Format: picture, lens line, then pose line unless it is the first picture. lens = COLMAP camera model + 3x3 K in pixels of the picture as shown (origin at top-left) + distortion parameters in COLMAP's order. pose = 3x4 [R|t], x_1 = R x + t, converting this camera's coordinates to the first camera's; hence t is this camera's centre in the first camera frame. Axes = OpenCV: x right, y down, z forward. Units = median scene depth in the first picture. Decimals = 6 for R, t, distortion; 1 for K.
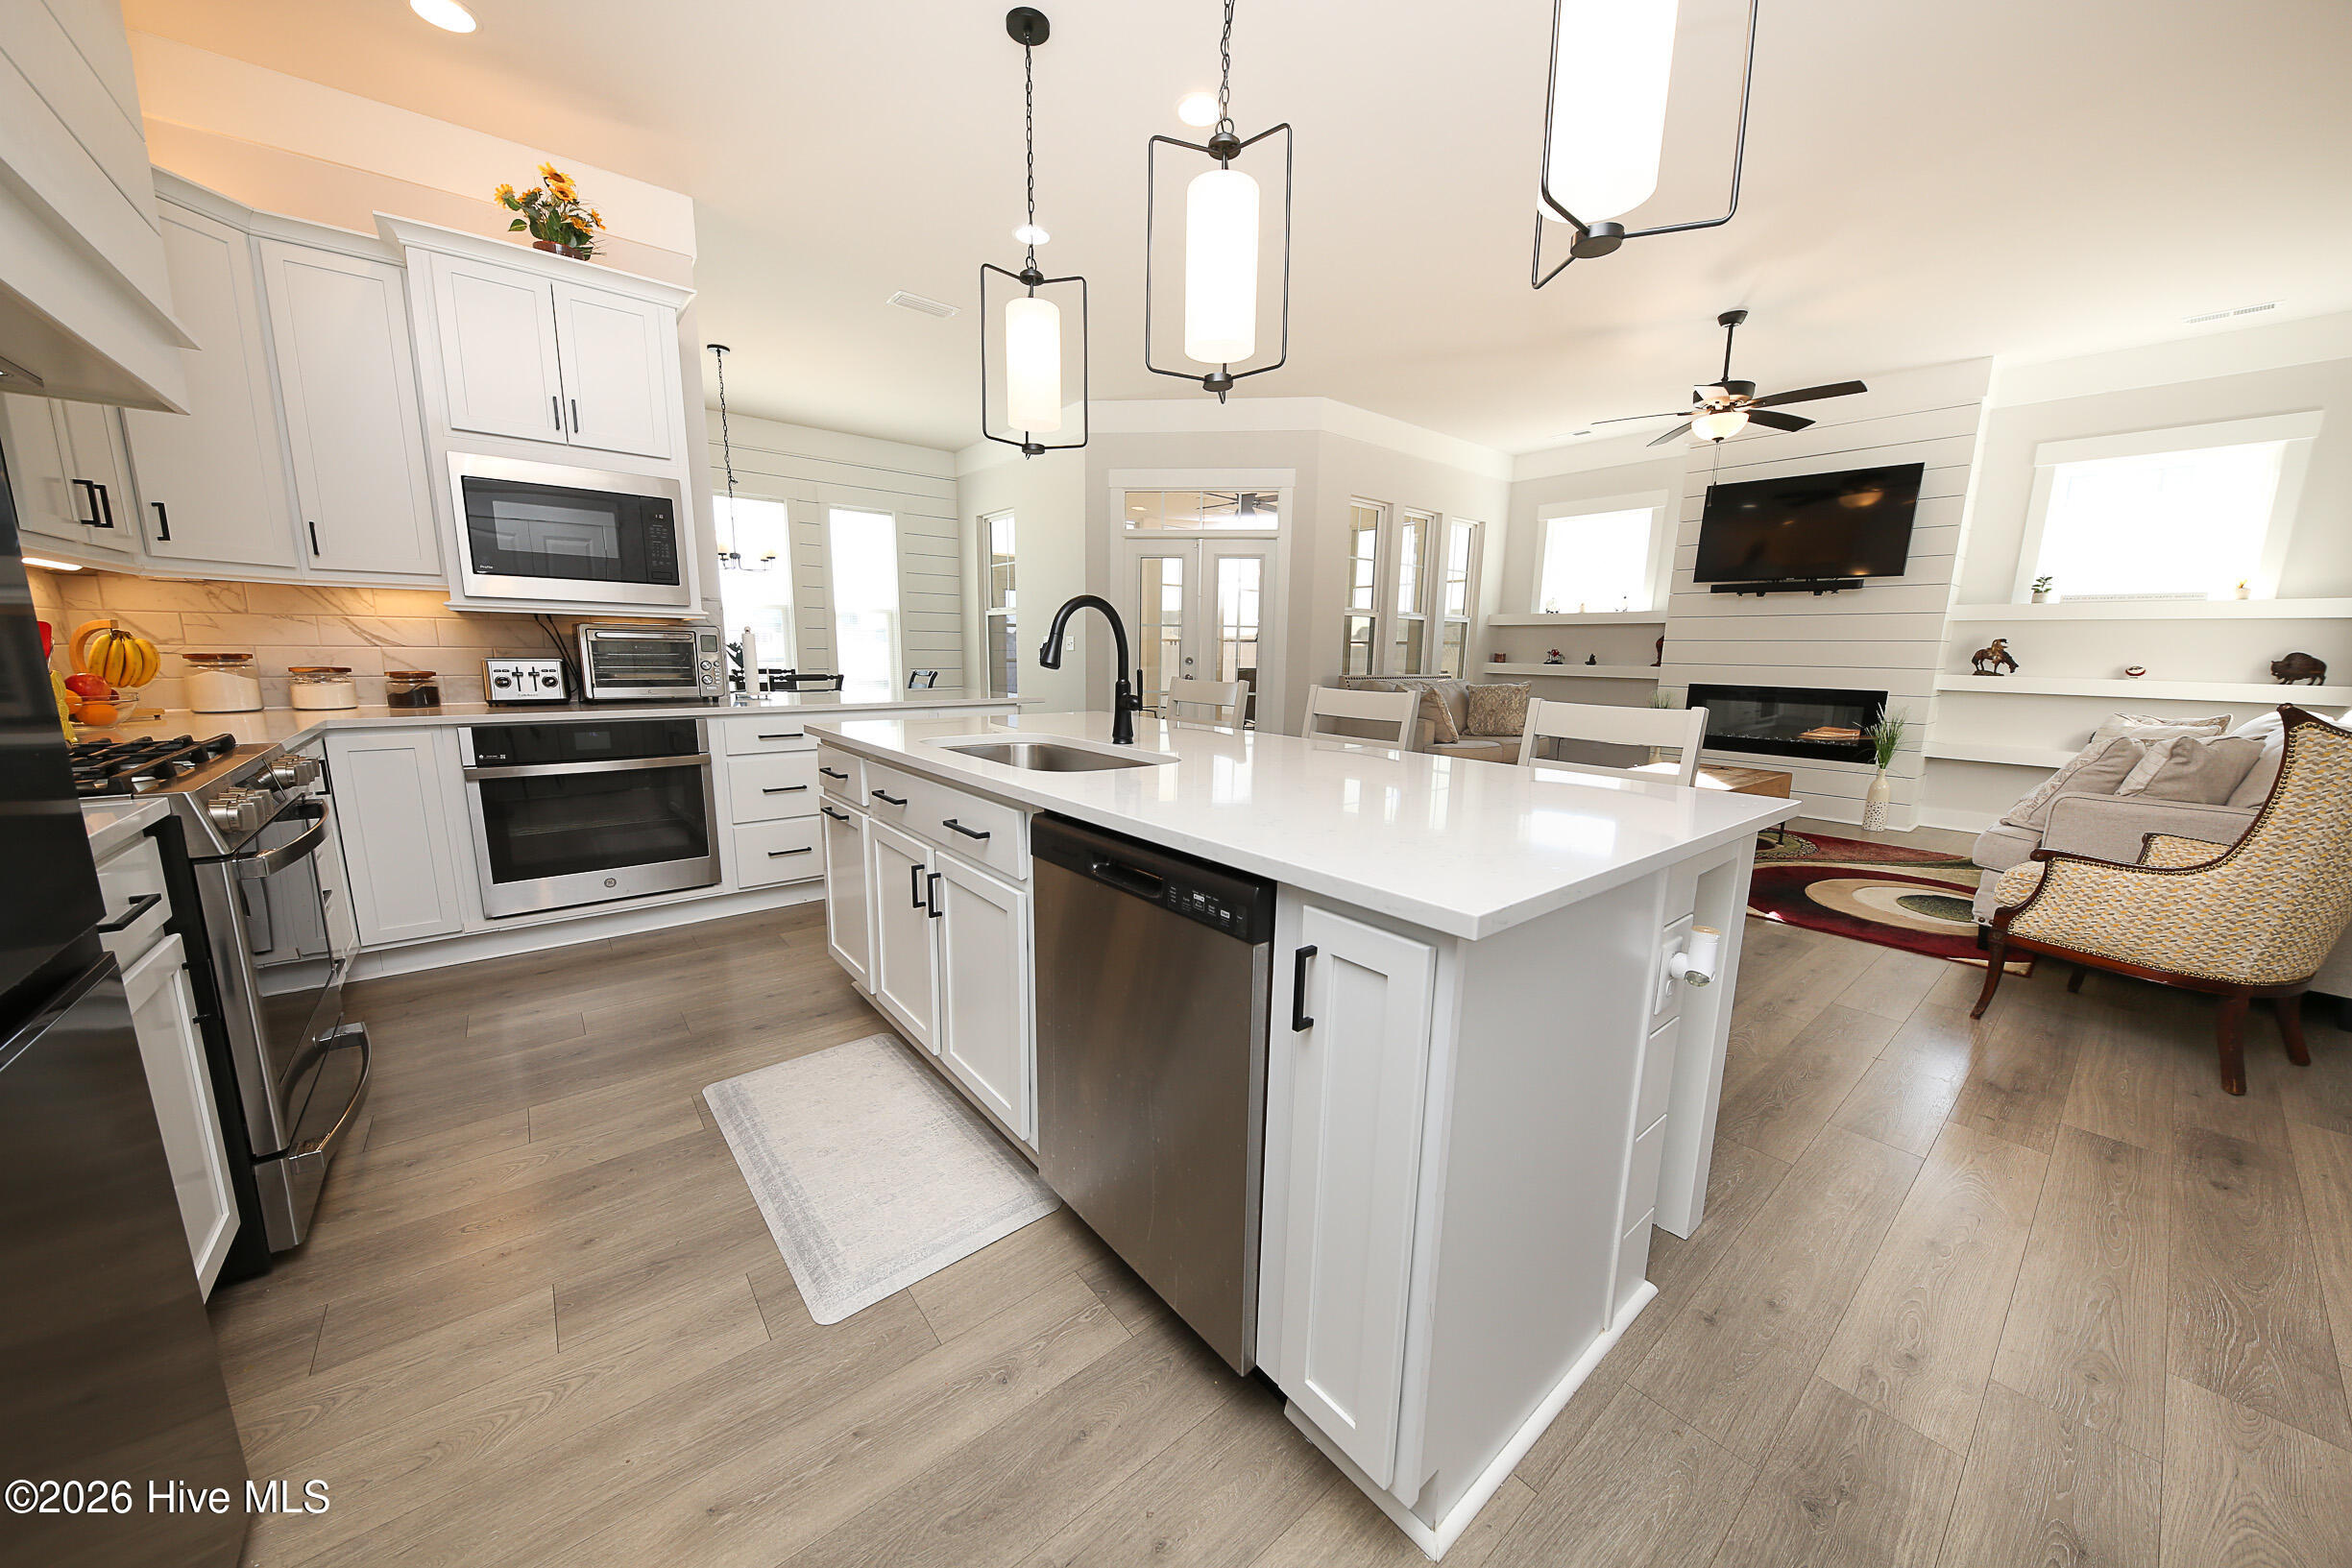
lens RADIAL K [[810.5, 0, 1171.5], [0, 810.5, 792.8], [0, 0, 1]] dist [0.001745, -0.003379]
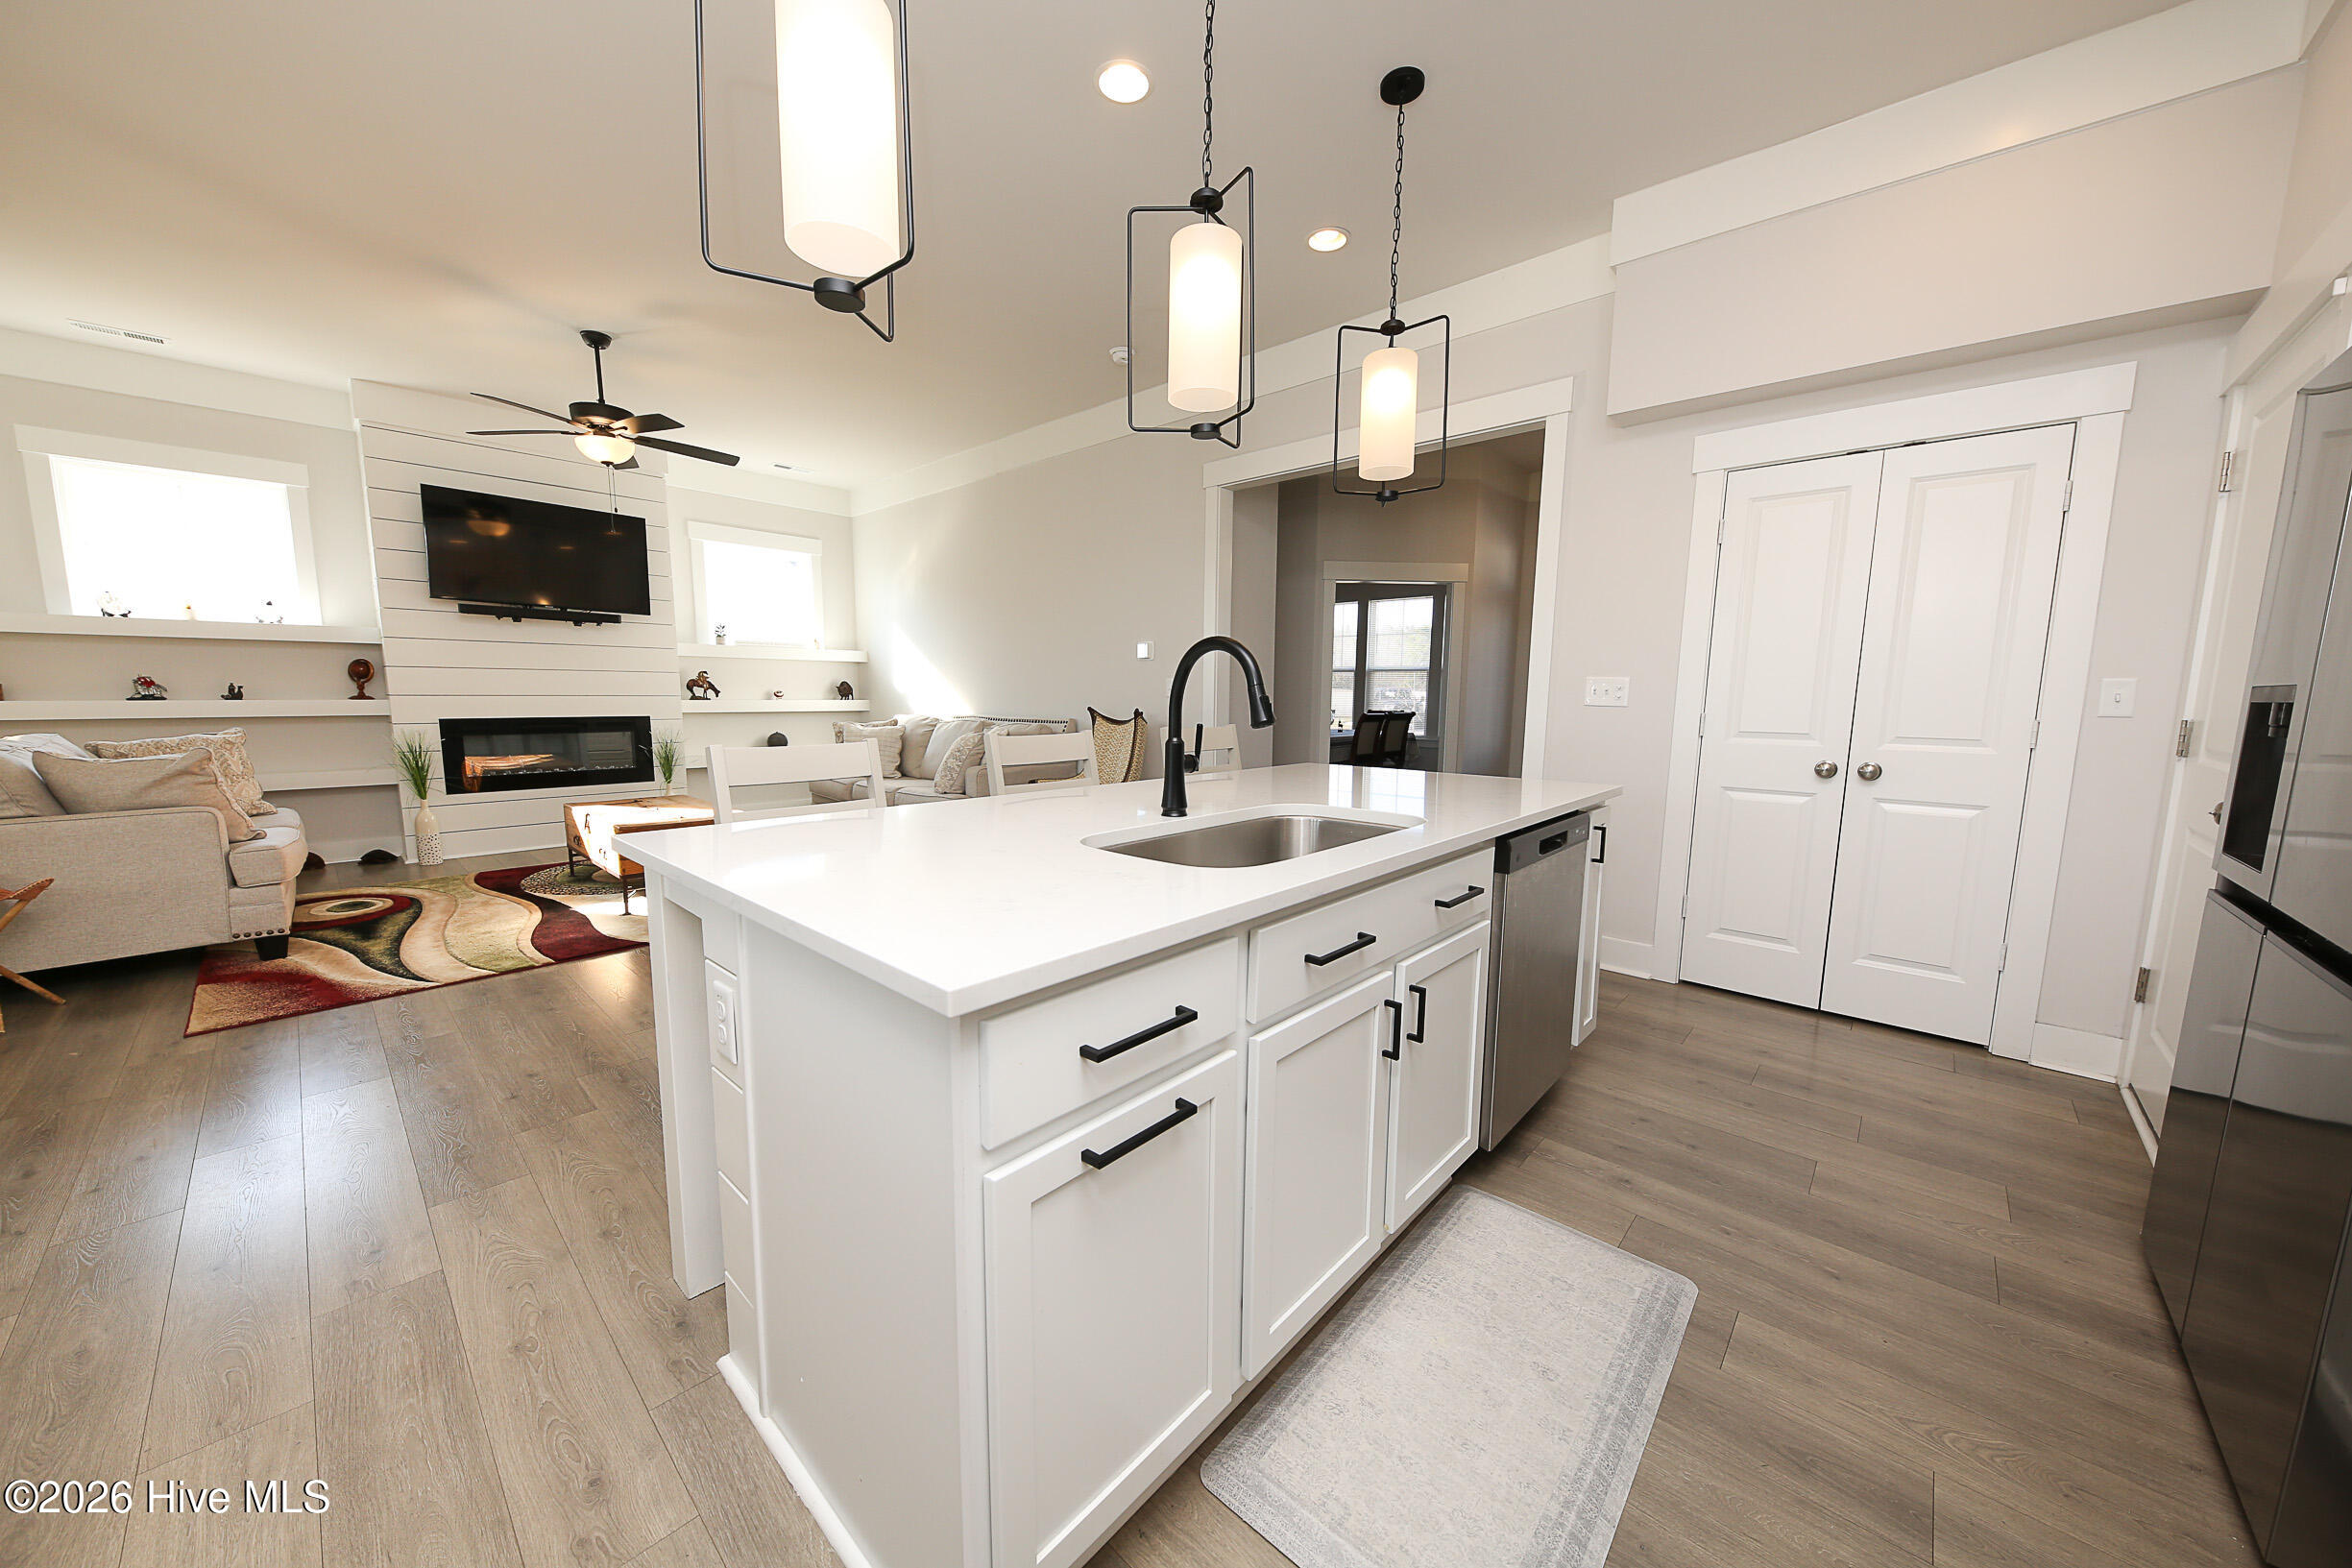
lens RADIAL K [[810.5, 0, 1173.0], [0, 810.5, 793.4], [0, 0, 1]] dist [0.001745, -0.003379]
pose [[-0.147305, -0.140352, 0.979083, -0.358777], [0.161524, 0.973179, 0.163807, -0.090794], [-0.975813, 0.182275, -0.120684, 0.459354]]
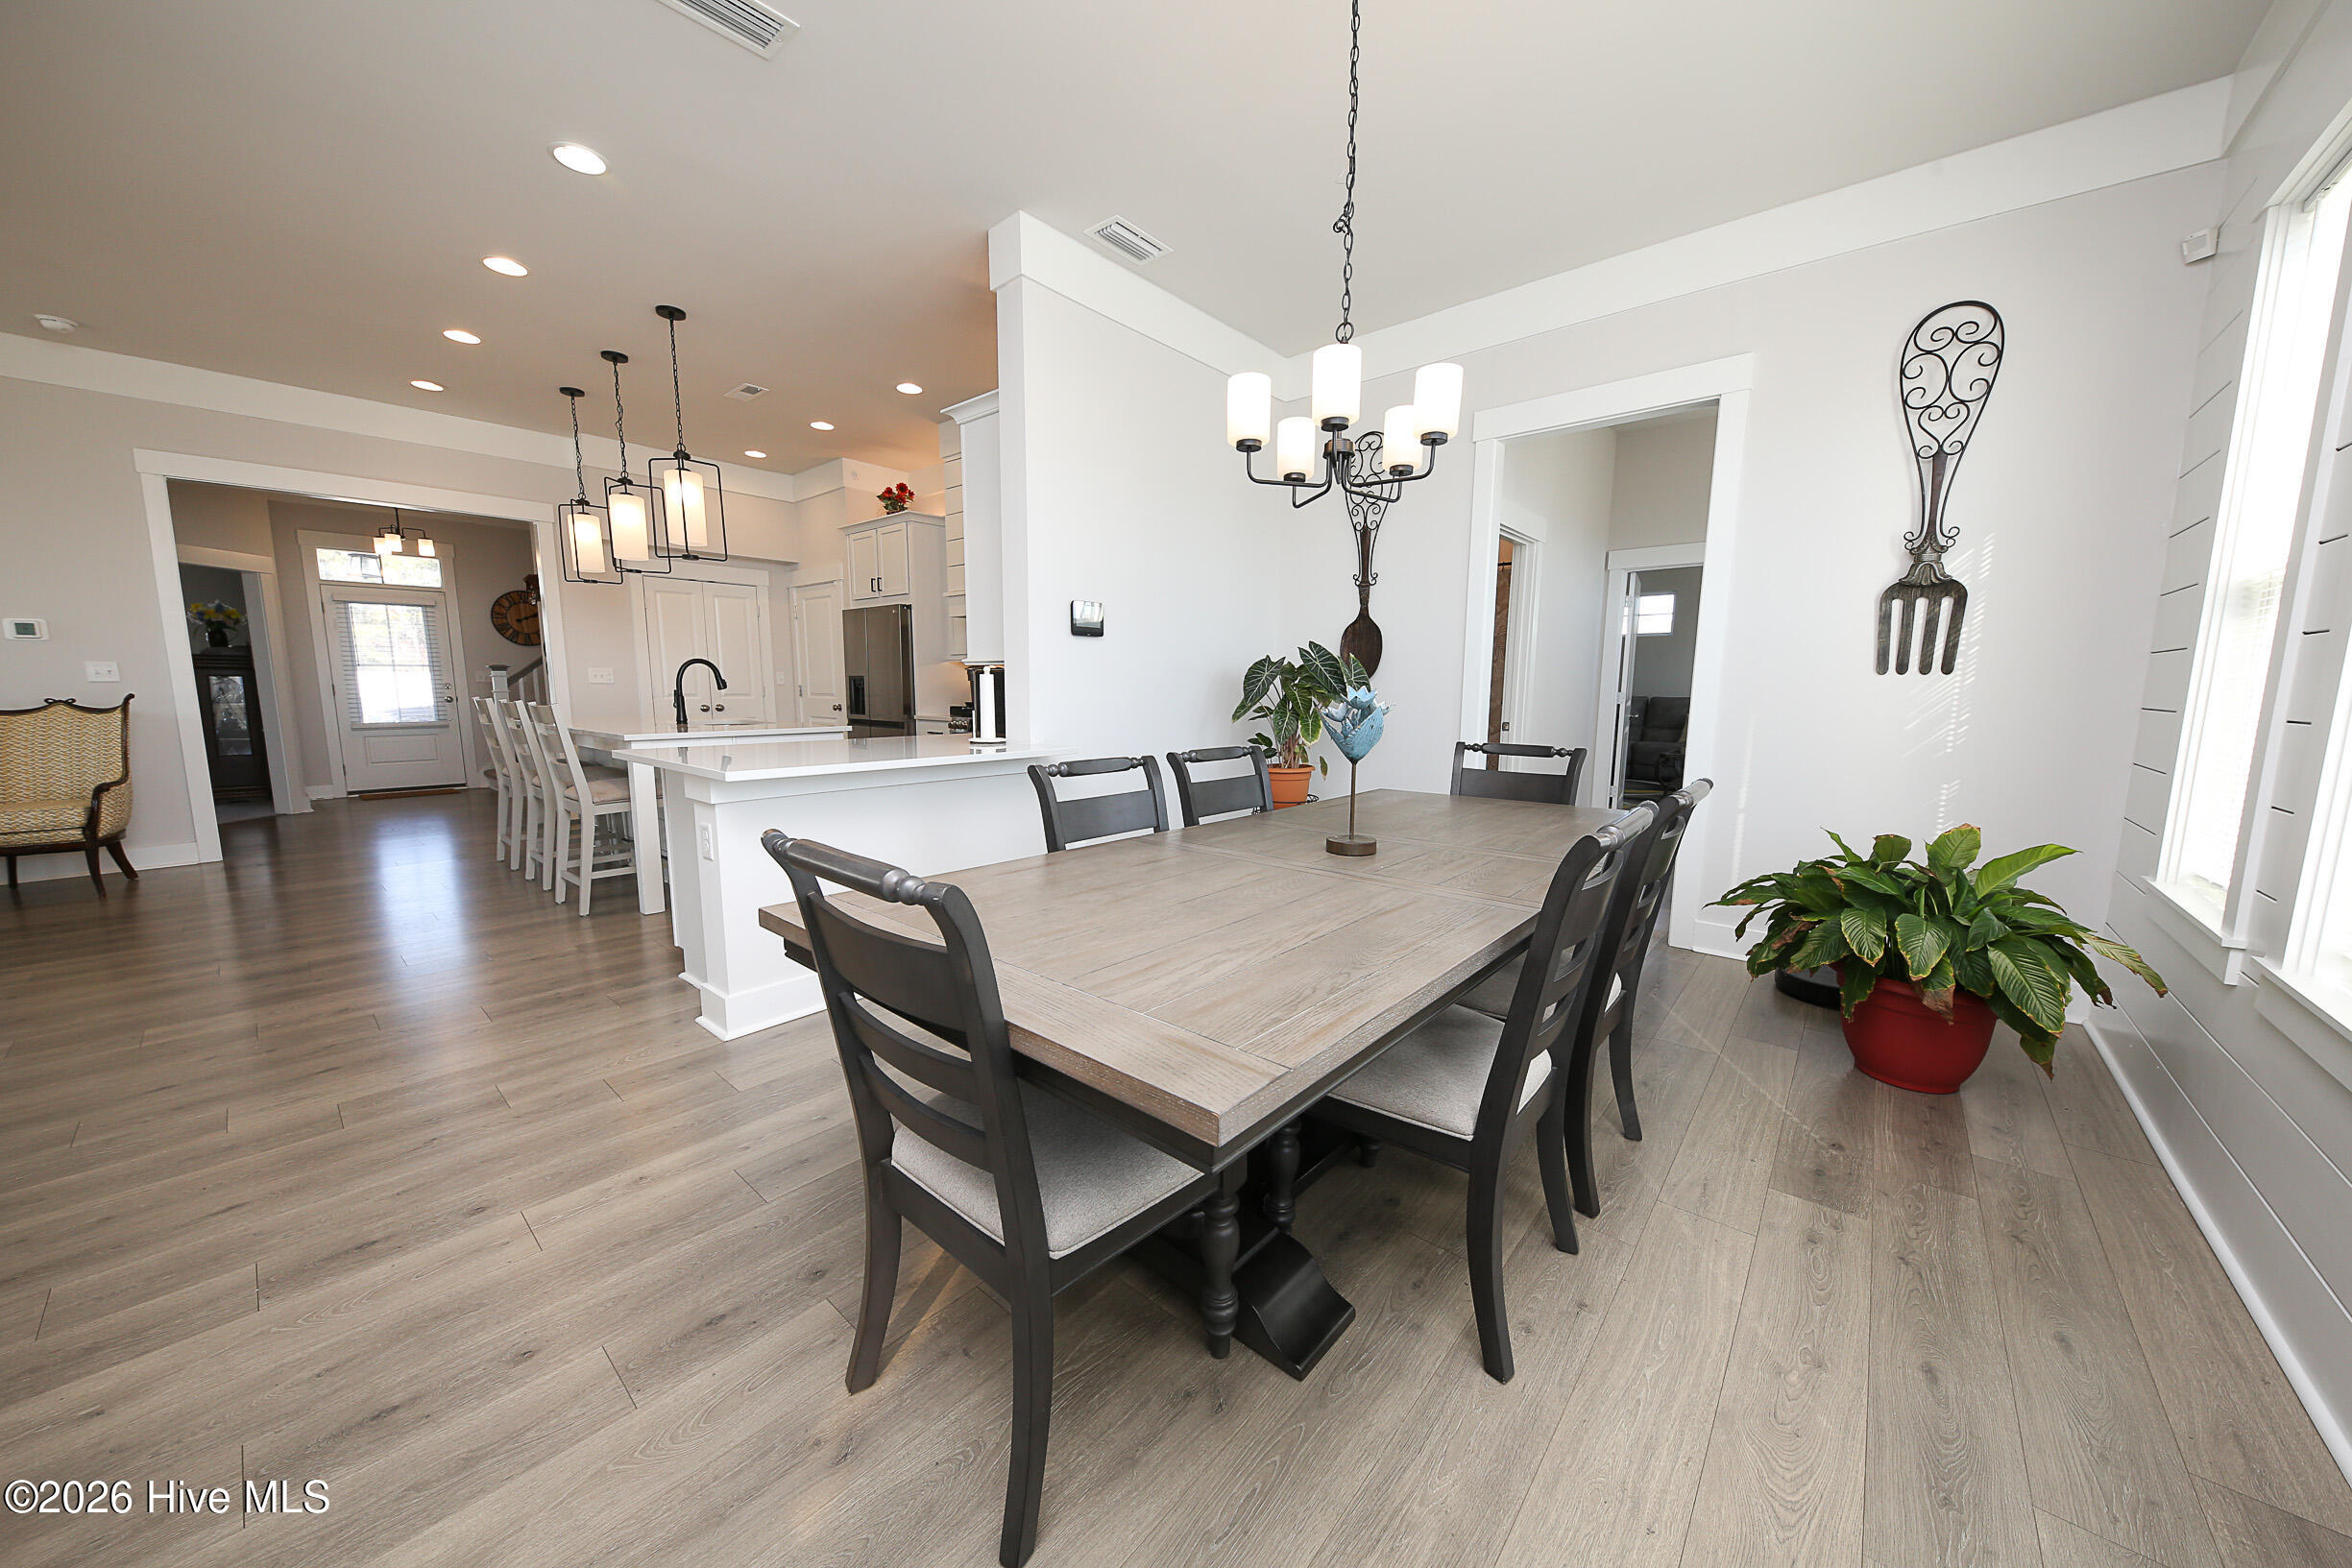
lens RADIAL K [[810.5, 0, 1188.7], [0, 810.5, 798.7], [0, 0, 1]] dist [0.001745, -0.003379]
pose [[-0.981435, 0.006133, -0.191697, -0.410415], [-0.053675, 0.950768, 0.305220, -0.255486], [0.184131, 0.309843, -0.932788, 1.401389]]
